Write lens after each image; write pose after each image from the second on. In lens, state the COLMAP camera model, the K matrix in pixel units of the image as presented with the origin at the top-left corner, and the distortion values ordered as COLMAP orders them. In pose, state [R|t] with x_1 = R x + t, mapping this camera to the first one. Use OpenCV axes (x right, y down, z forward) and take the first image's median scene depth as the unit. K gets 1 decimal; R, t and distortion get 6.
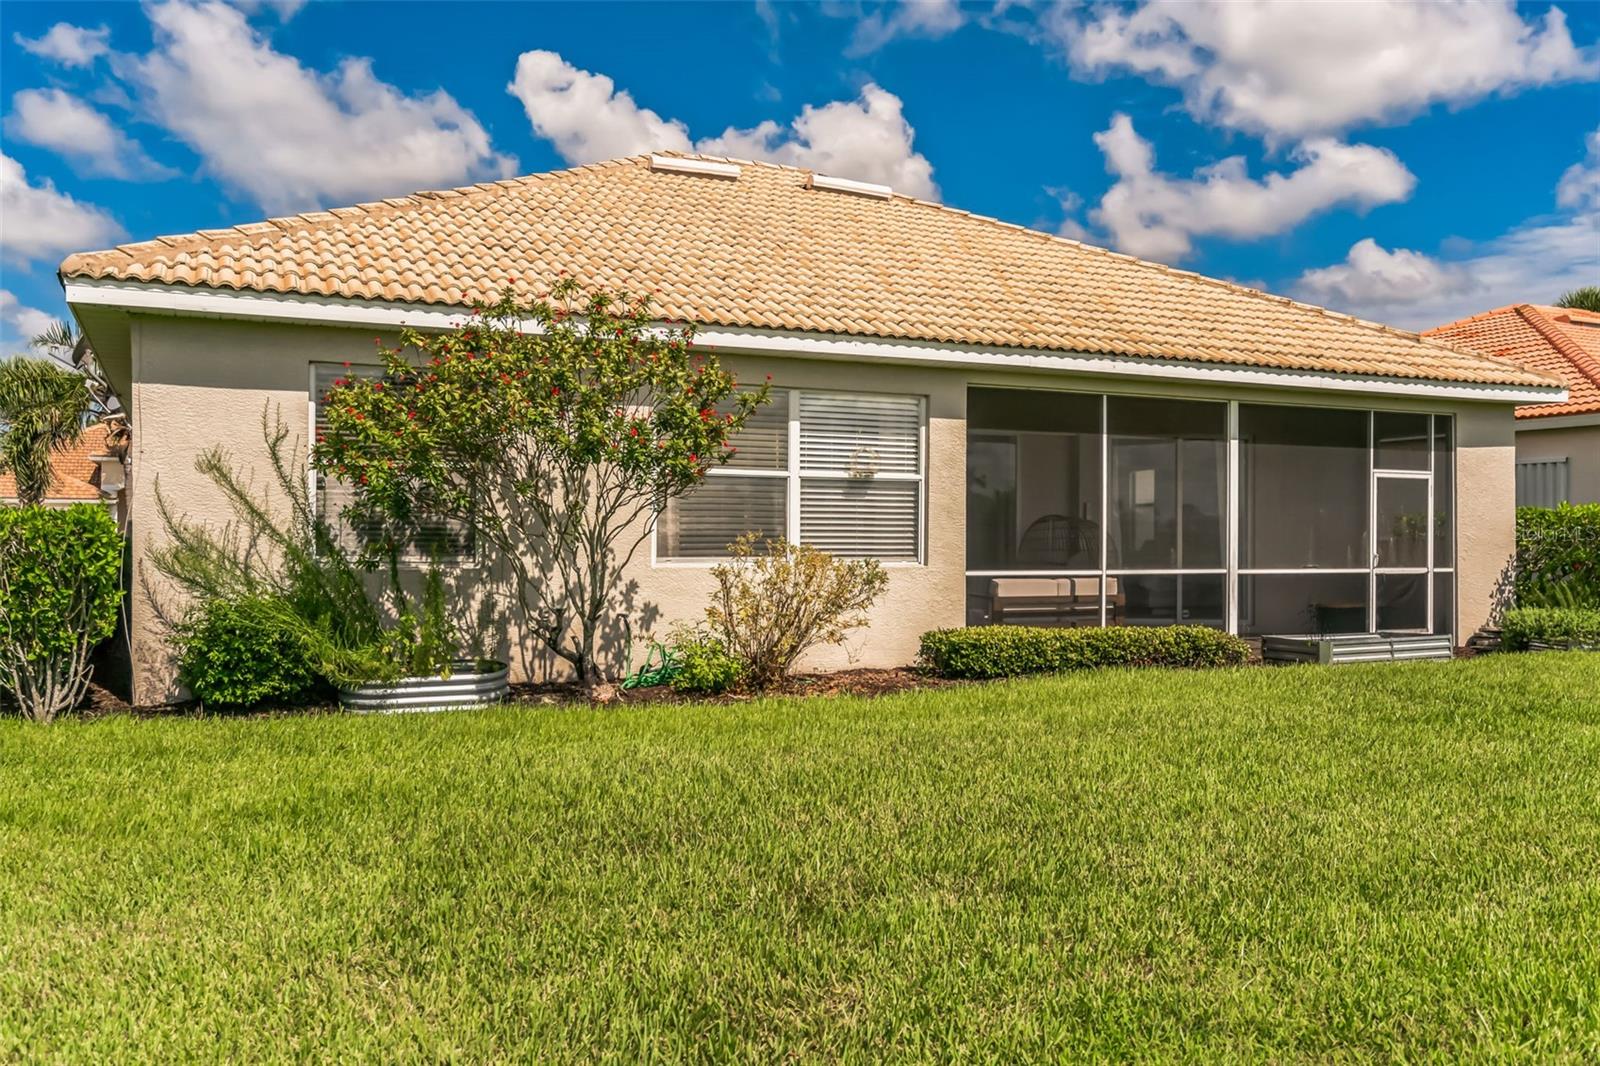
lens RADIAL K [[1341.8, 0, 800.0], [0, 1341.8, 533.0], [0, 0, 1]] dist [0.002010, -0.001436]
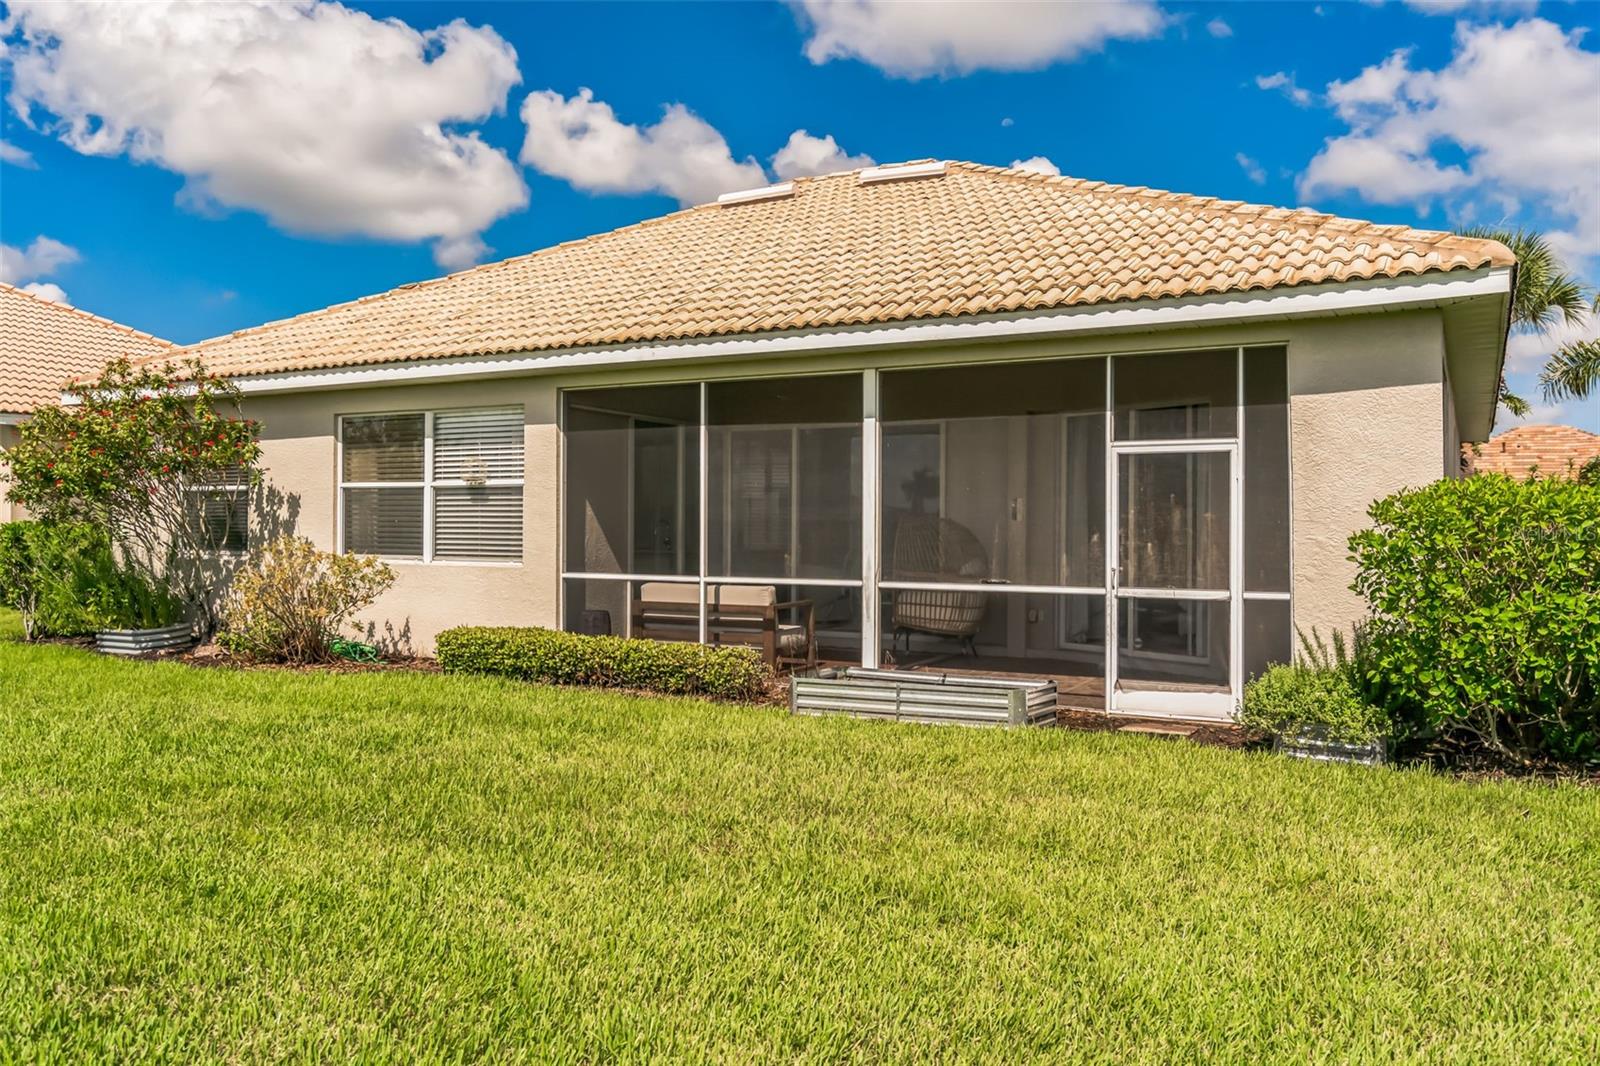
lens RADIAL K [[1221.7, 0, 797.6], [0, 1221.7, 513.8], [0, 0, 1]] dist [0.001904, 0.001563]
pose [[0.605142, -0.010003, -0.796055, 0.900331], [0.004478, 0.999948, -0.009161, -0.006856], [0.796105, 0.001979, 0.605155, 0.548400]]
